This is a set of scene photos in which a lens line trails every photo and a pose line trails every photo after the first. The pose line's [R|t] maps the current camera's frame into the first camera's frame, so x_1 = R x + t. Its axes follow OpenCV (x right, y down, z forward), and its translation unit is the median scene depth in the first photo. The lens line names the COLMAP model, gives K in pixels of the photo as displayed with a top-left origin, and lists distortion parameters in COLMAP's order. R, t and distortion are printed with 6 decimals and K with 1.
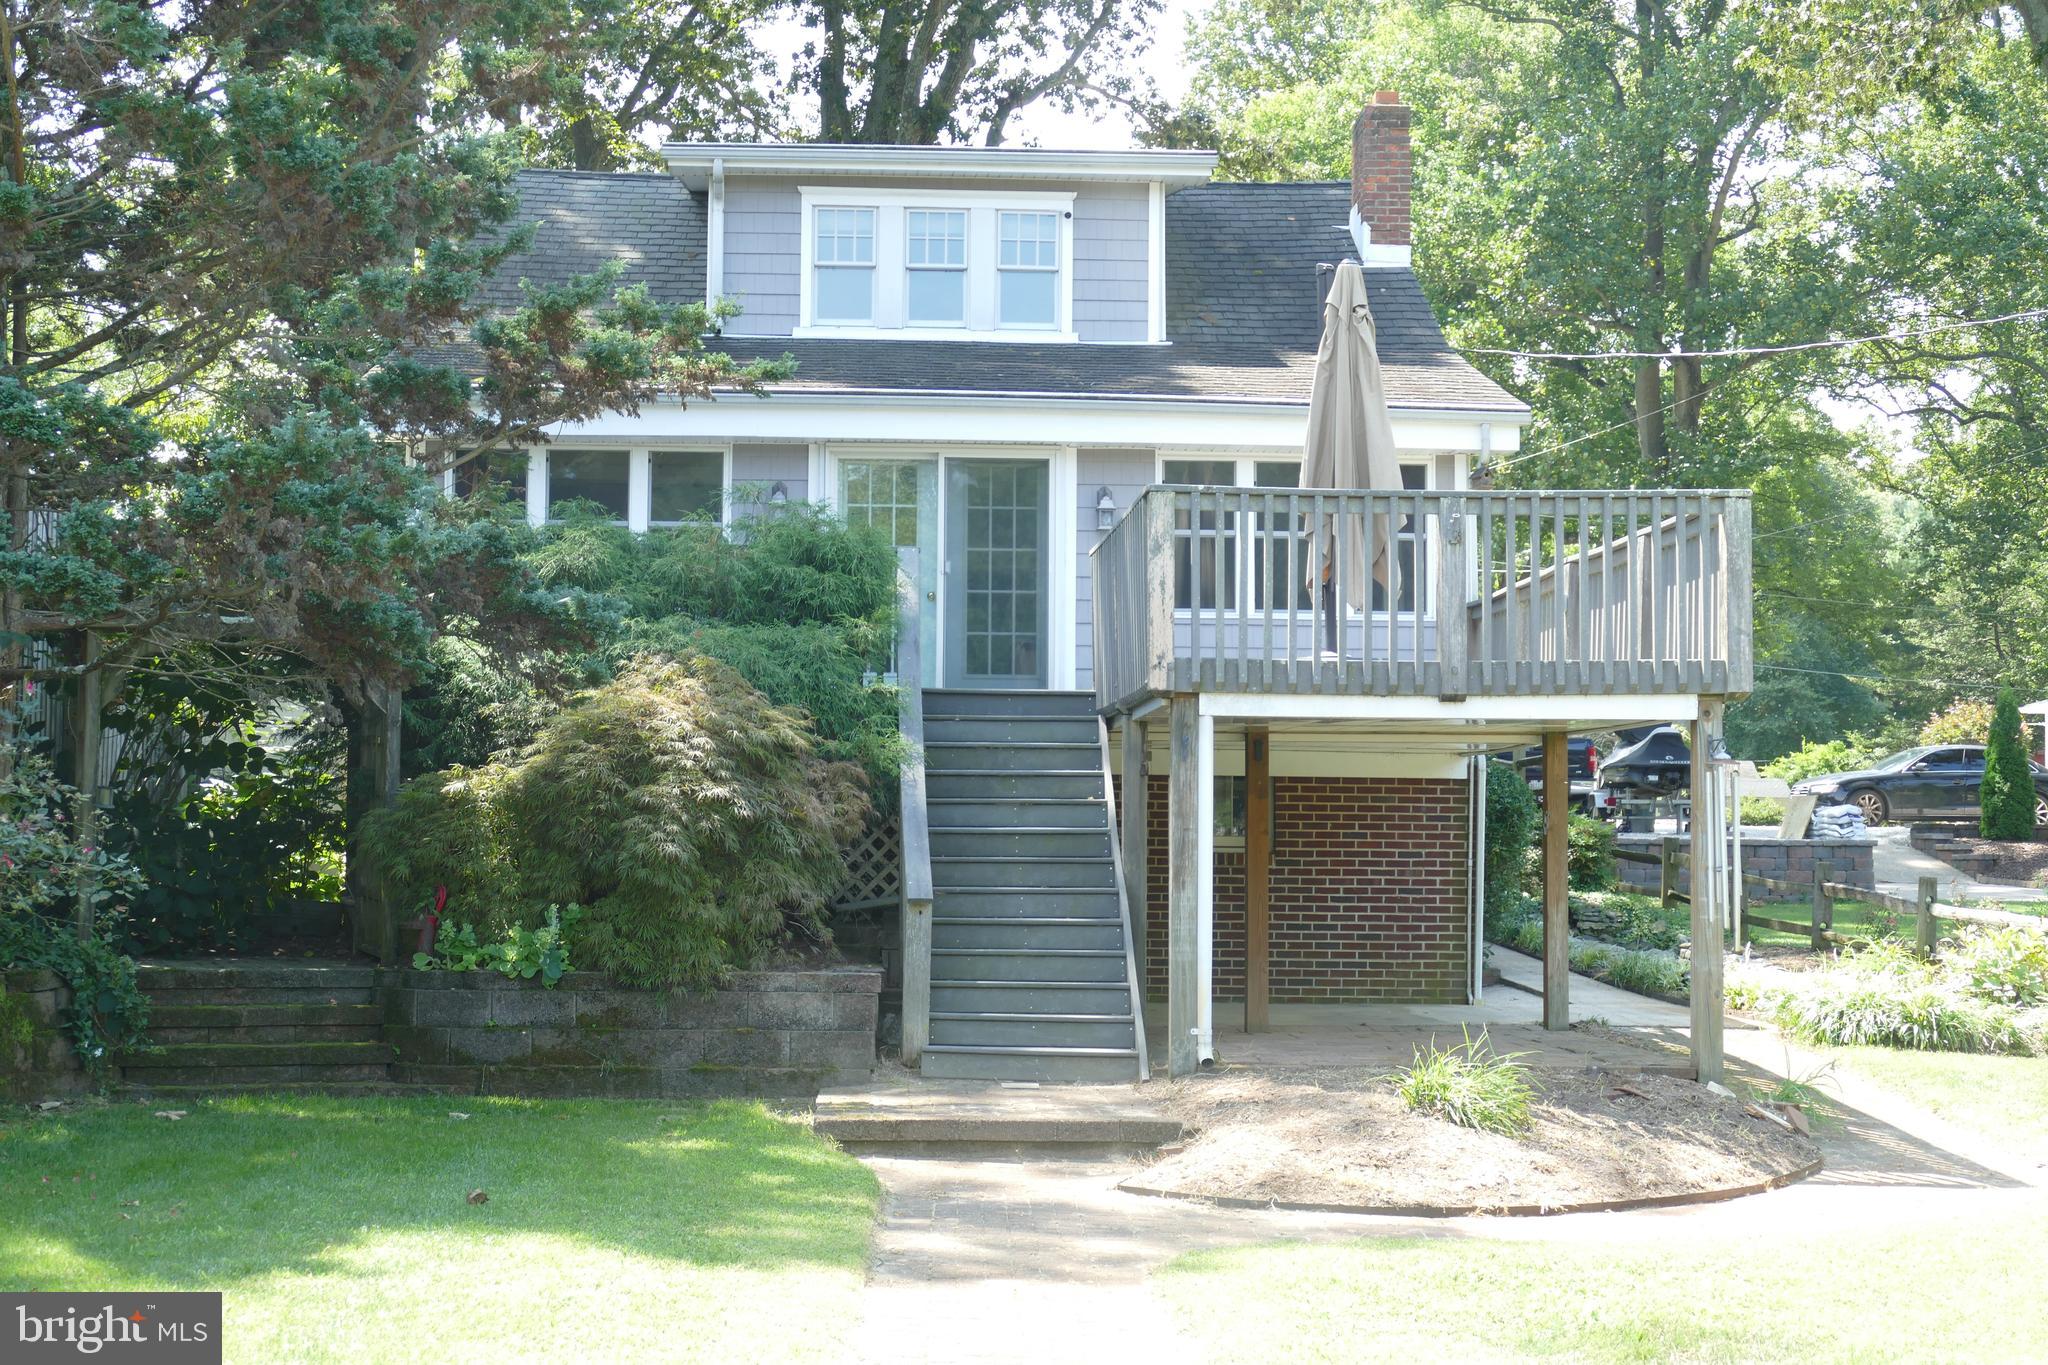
lens RADIAL K [[3312.3, 0, 1020.7], [0, 3312.3, 687.2], [0, 0, 1]] dist [-0.011877, 0.051459]
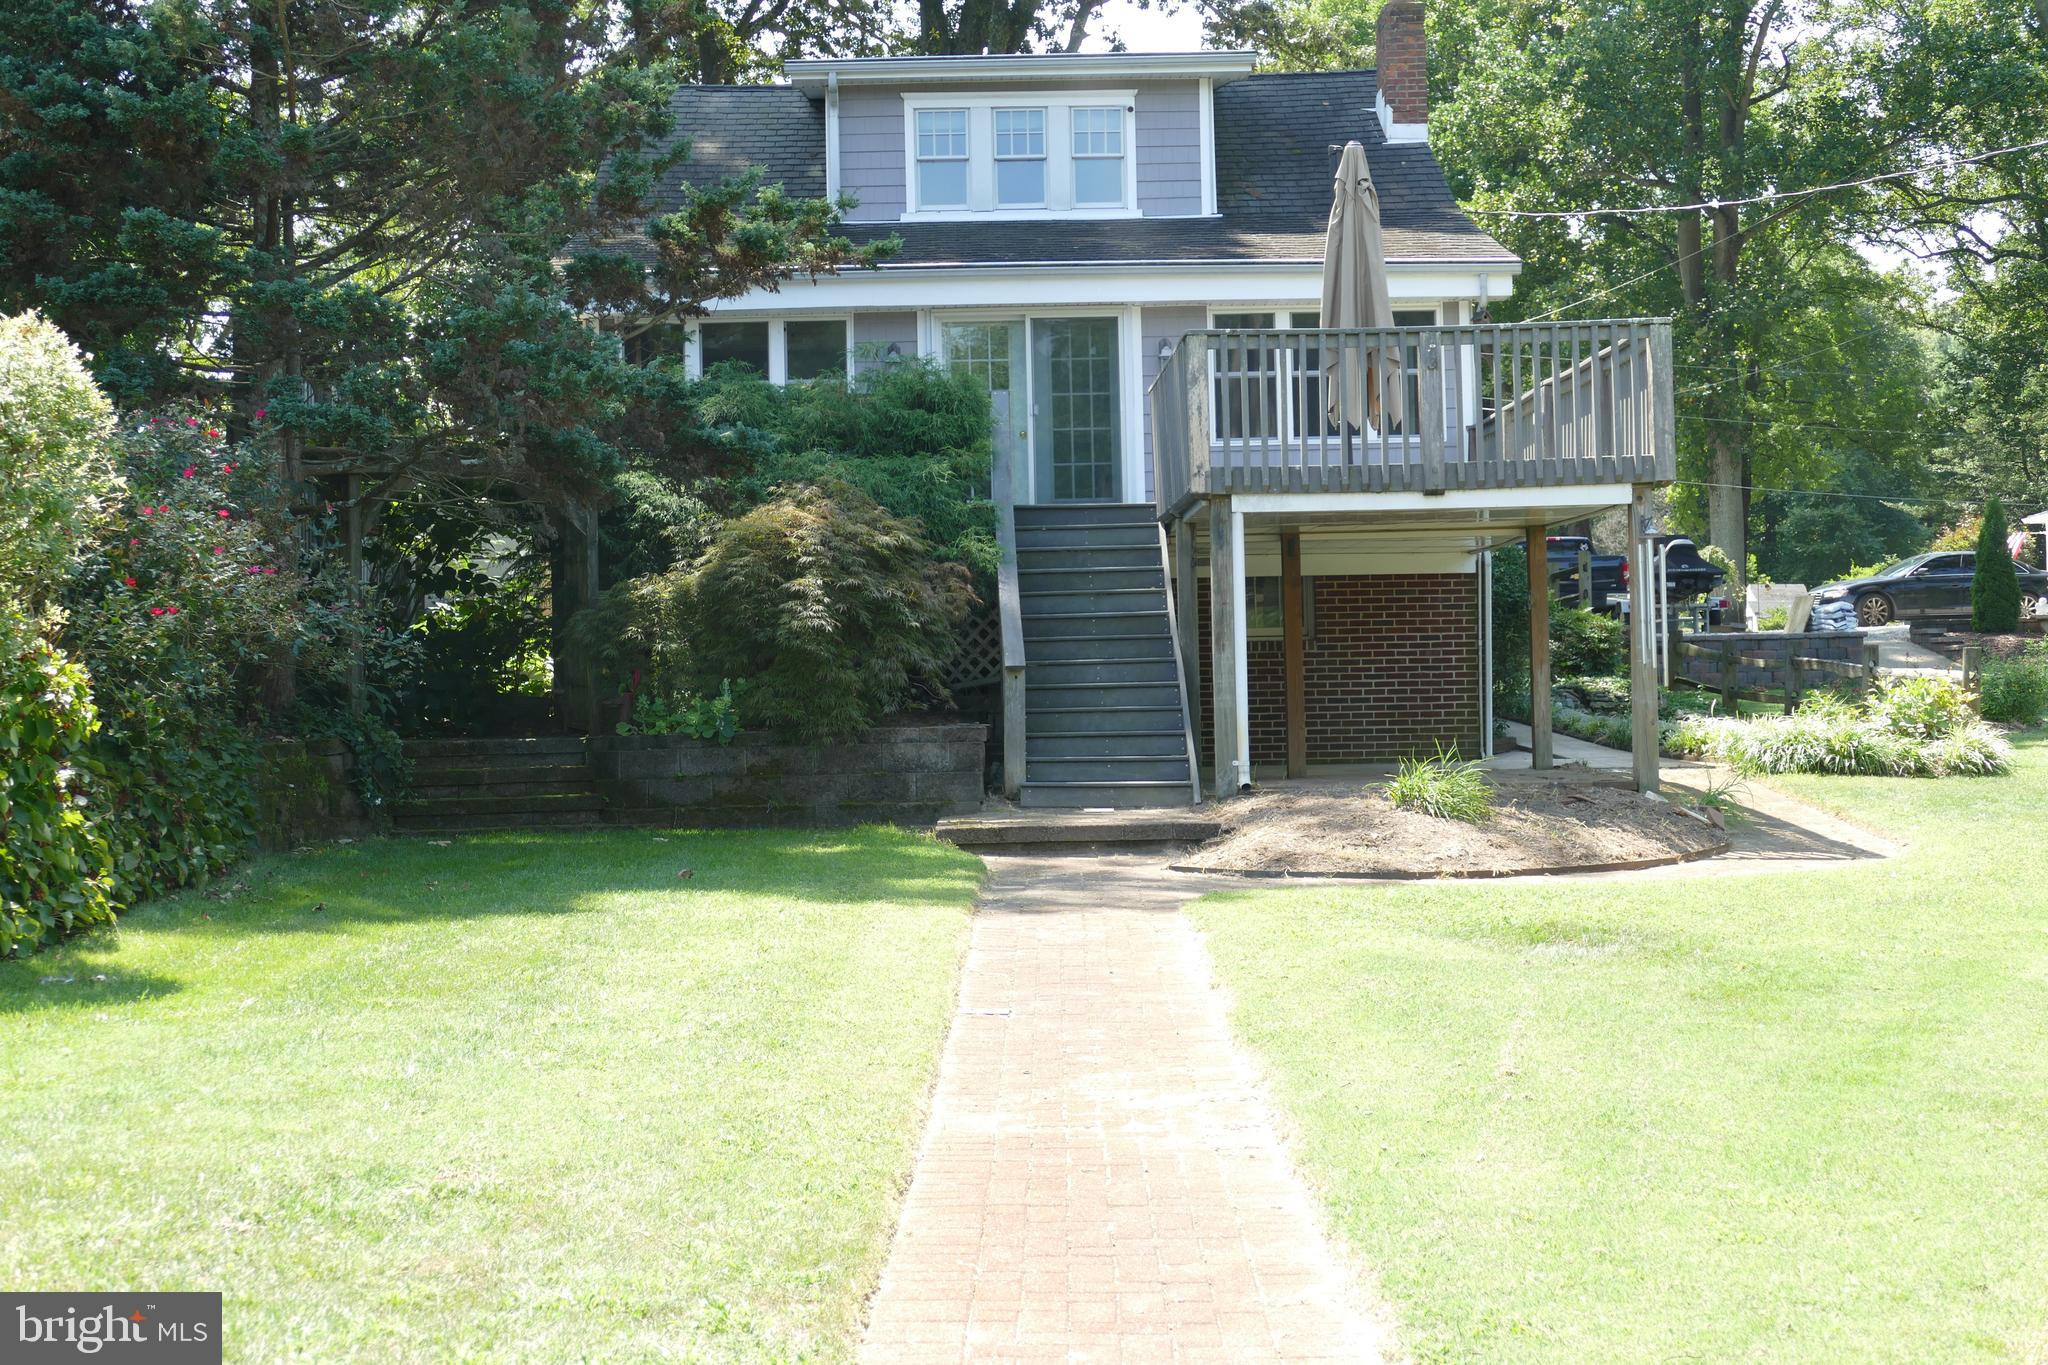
lens RADIAL K [[3108.3, 0, 1026.5], [0, 3108.3, 676.0], [0, 0, 1]] dist [-0.015277, 0.105761]
pose [[0.998944, -0.030915, -0.034001, 0.010335], [0.032315, 0.998619, 0.041419, 0.013935], [0.032674, -0.042474, 0.998563, -0.133960]]
